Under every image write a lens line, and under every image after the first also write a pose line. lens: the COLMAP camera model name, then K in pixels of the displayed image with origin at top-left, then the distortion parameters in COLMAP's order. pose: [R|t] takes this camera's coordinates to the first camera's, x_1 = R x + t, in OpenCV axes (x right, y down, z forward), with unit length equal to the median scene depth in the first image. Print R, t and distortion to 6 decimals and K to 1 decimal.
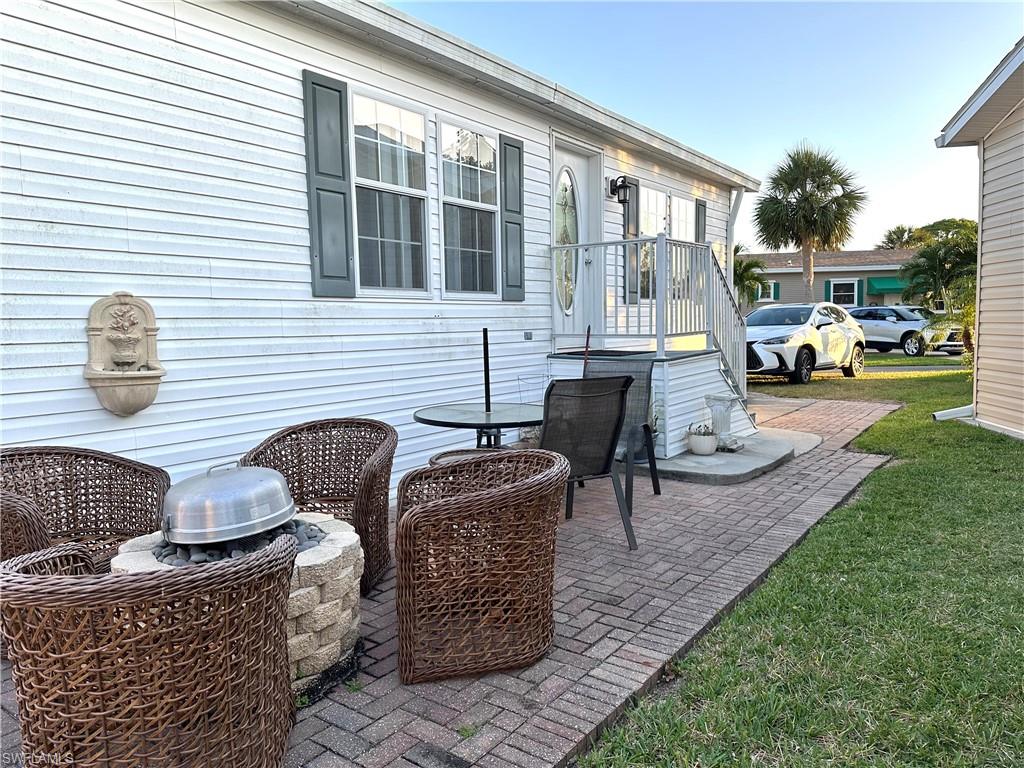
lens RADIAL K [[716.6, 0, 507.2], [0, 716.6, 388.5], [0, 0, 1]] dist [0.151825, -0.249881]
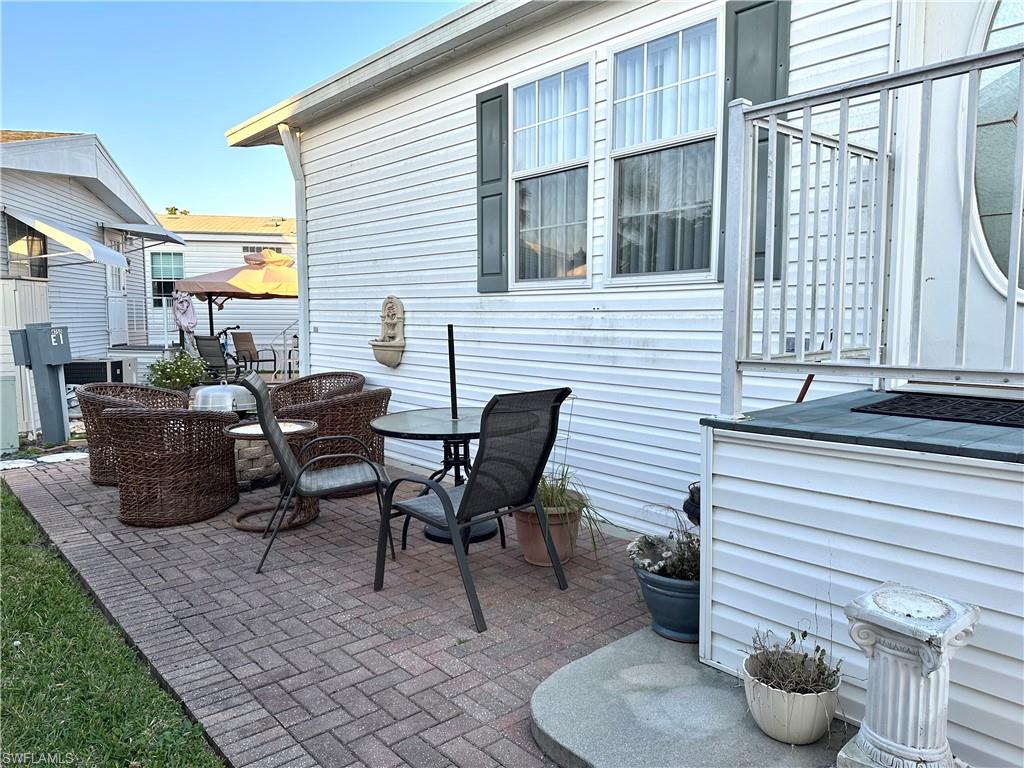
lens RADIAL K [[716.6, 0, 507.2], [0, 716.6, 388.5], [0, 0, 1]] dist [0.151825, -0.249881]
pose [[-0.225428, 0.112295, -0.967766, 0.842576], [-0.093043, 0.986313, 0.136120, -0.134542], [0.969807, 0.120729, -0.211894, 1.291160]]
